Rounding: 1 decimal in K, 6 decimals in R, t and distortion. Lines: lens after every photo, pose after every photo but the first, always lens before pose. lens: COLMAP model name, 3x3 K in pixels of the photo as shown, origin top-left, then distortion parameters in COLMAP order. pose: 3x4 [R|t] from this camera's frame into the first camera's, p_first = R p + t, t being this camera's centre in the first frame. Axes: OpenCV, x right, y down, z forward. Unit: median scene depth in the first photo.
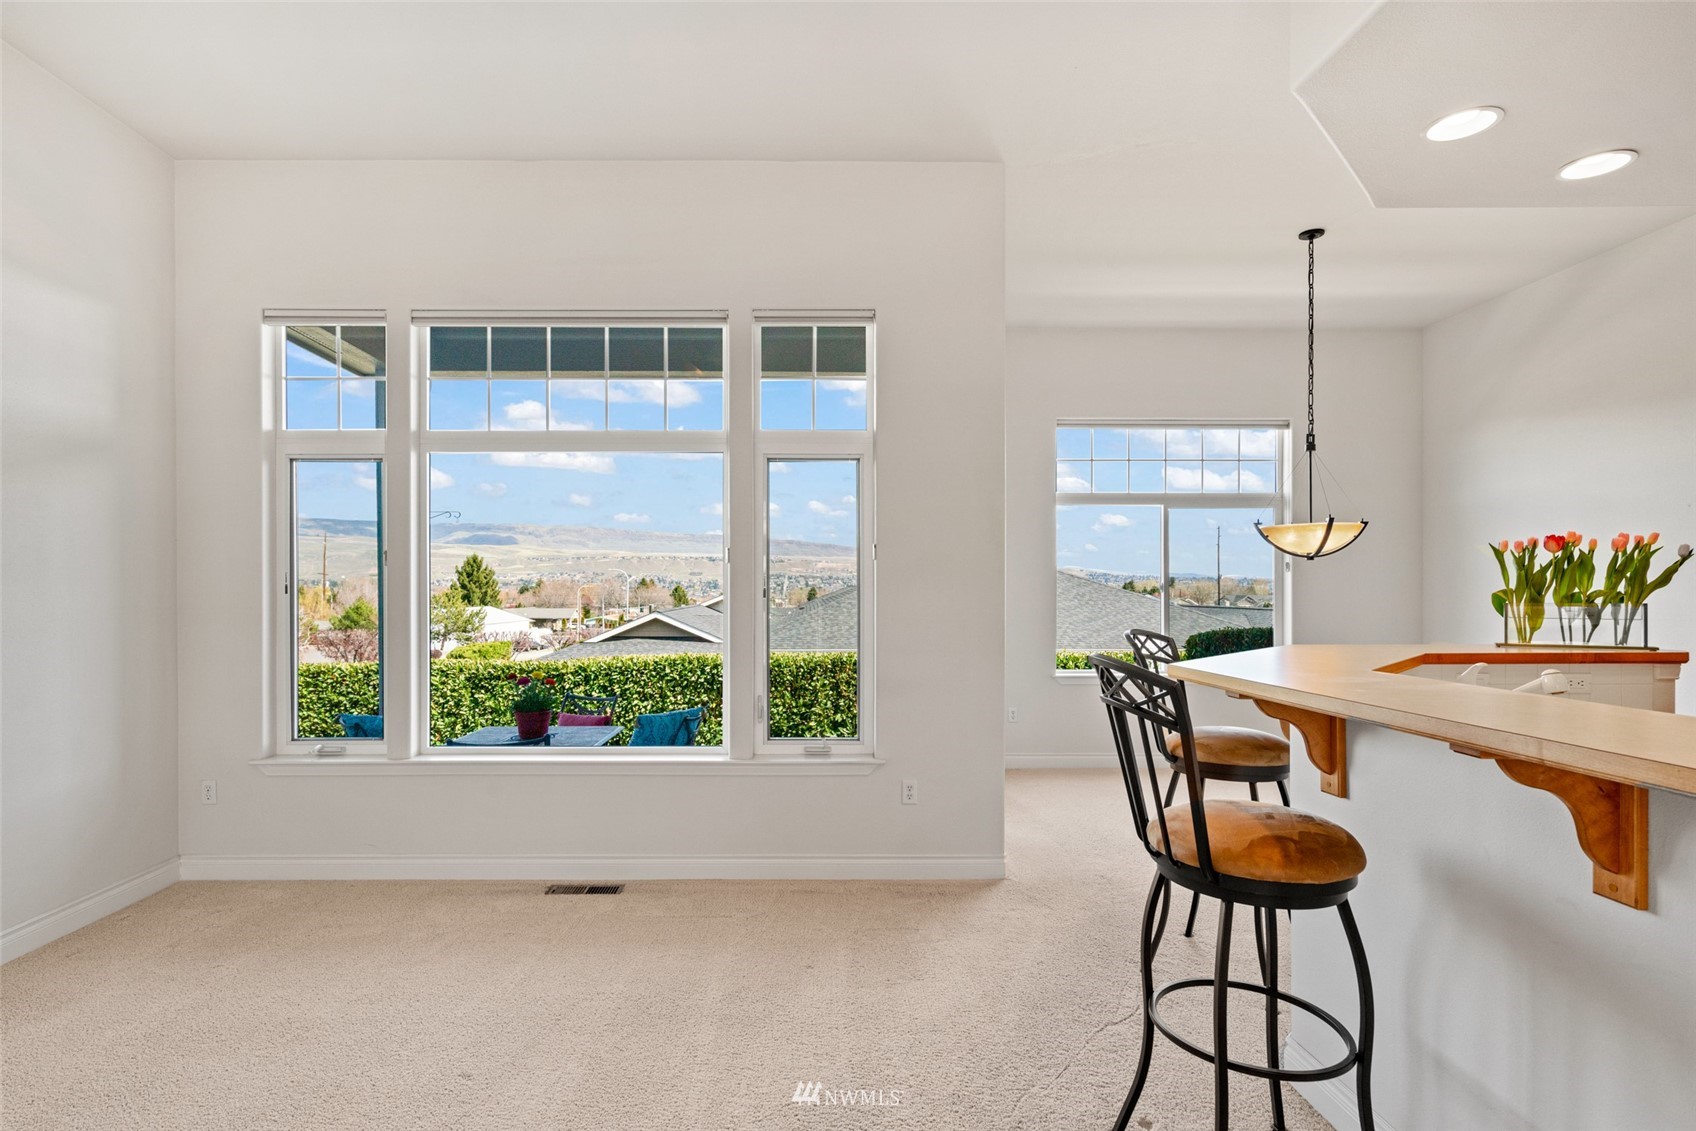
lens RADIAL K [[832.1, 0, 799.4], [0, 832.1, 594.9], [0, 0, 1]] dist [0.004738, 0.001011]
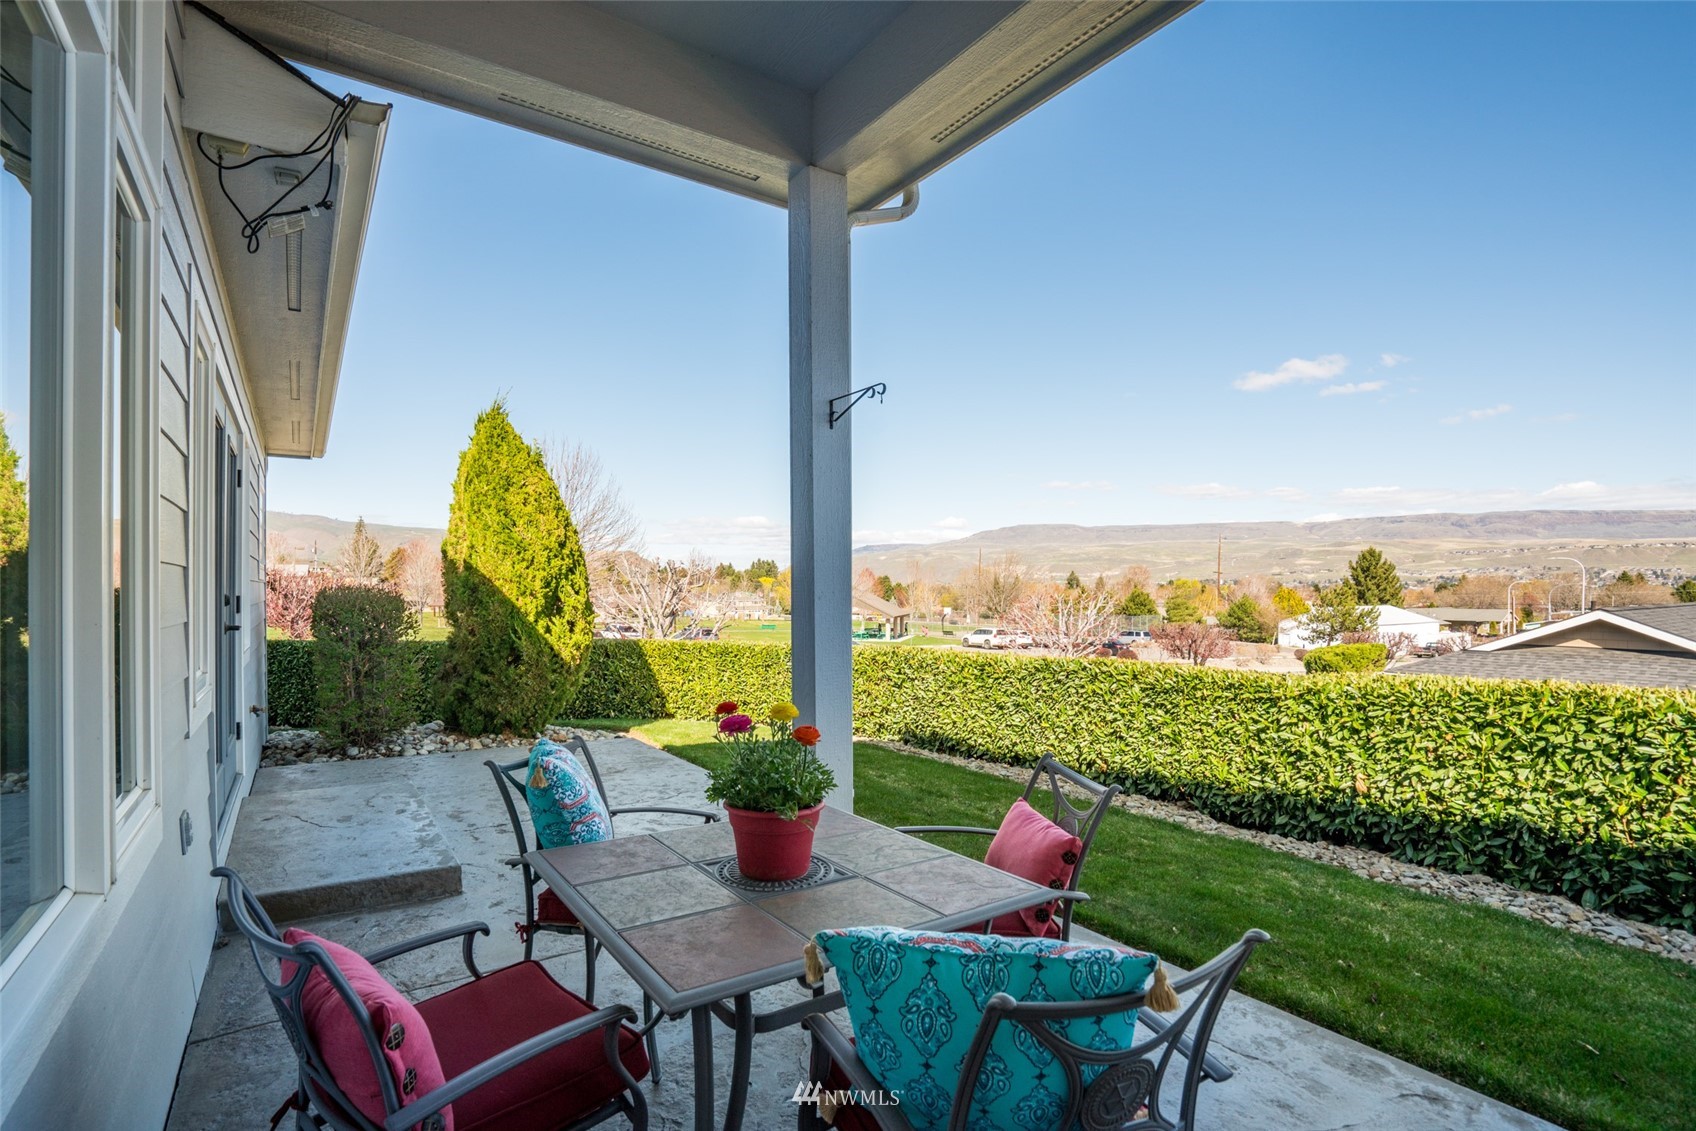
lens RADIAL K [[805.4, 0, 873.0], [0, 805.4, 577.9], [0, 0, 1]] dist [-0.001098, -0.000017]
pose [[0.589940, -0.013385, -0.807336, 0.013521], [-0.002747, 0.999824, -0.018584, 0.050637], [0.807442, 0.013181, 0.589799, 0.993284]]
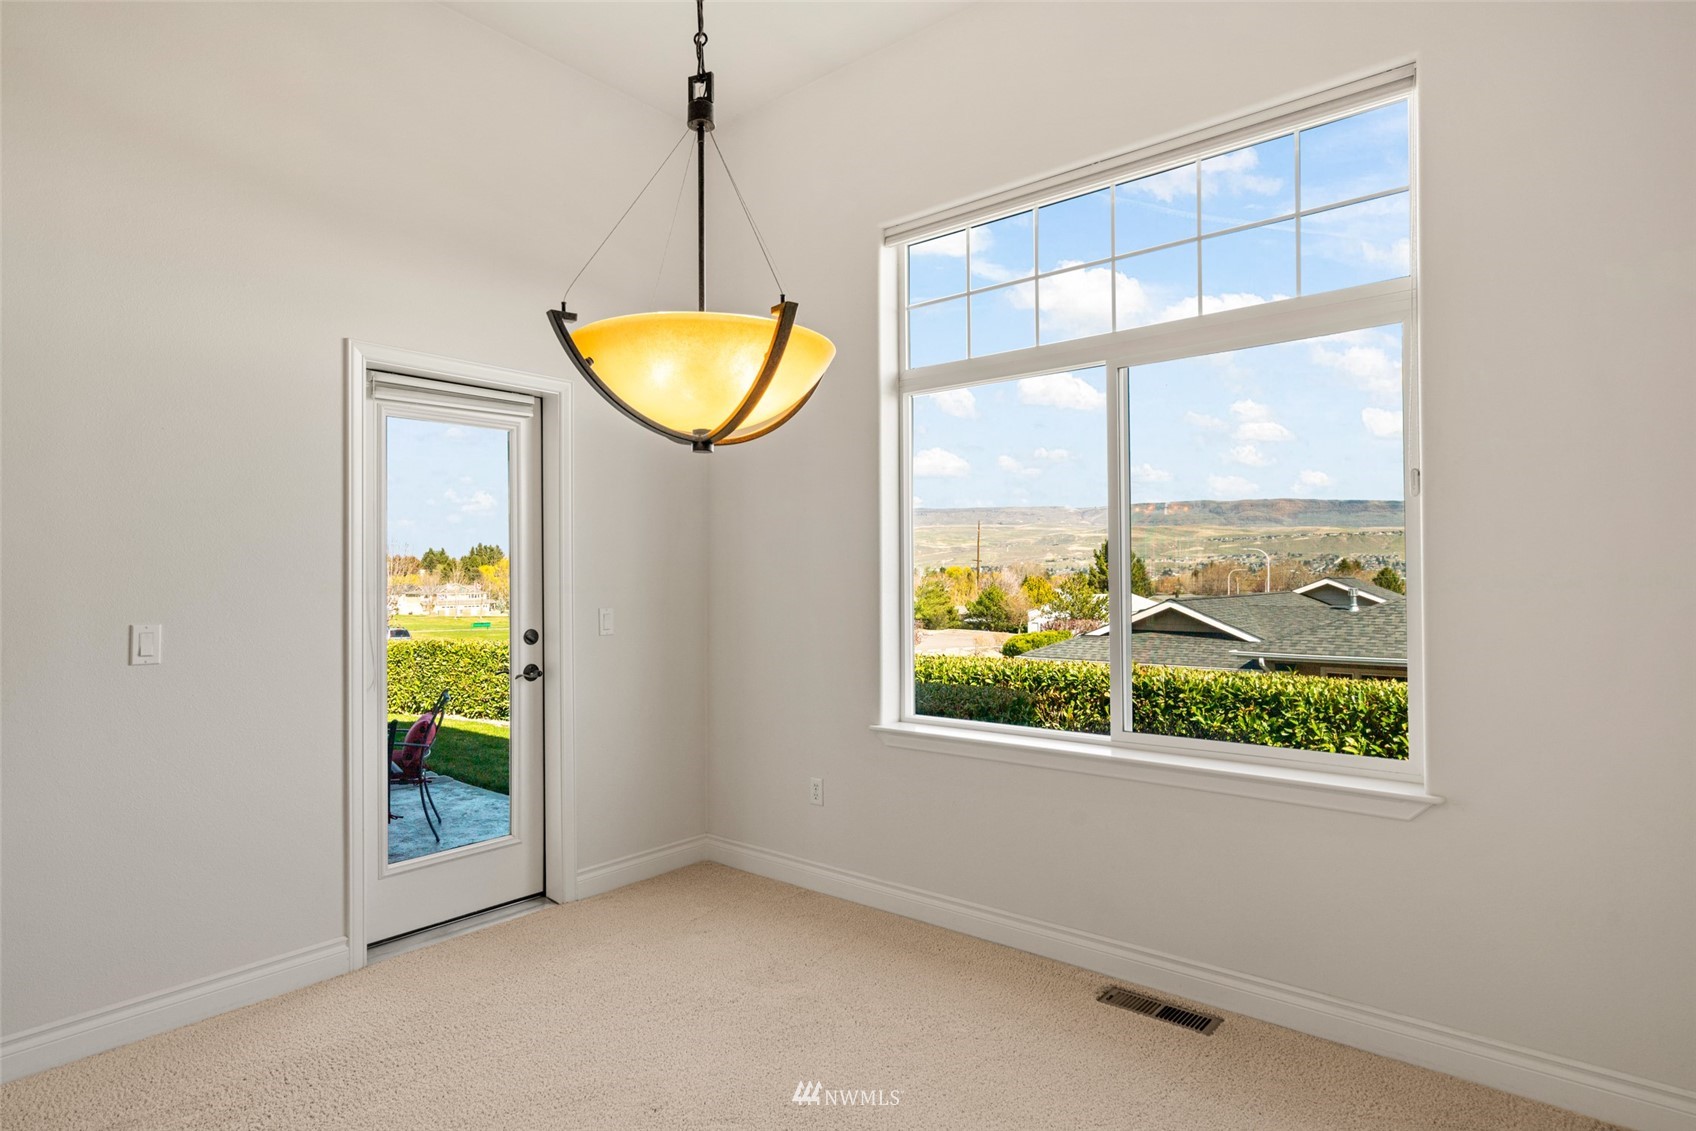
lens RADIAL K [[910.6, 0, 848.0], [0, 910.6, 565.5], [0, 0, 1]] dist [0.002665, 0.000551]
pose [[0.764062, -0.014039, -0.644990, 0.945973], [0.003469, 0.999838, -0.017653, 0.010810], [0.645133, 0.011251, 0.763987, 0.807500]]
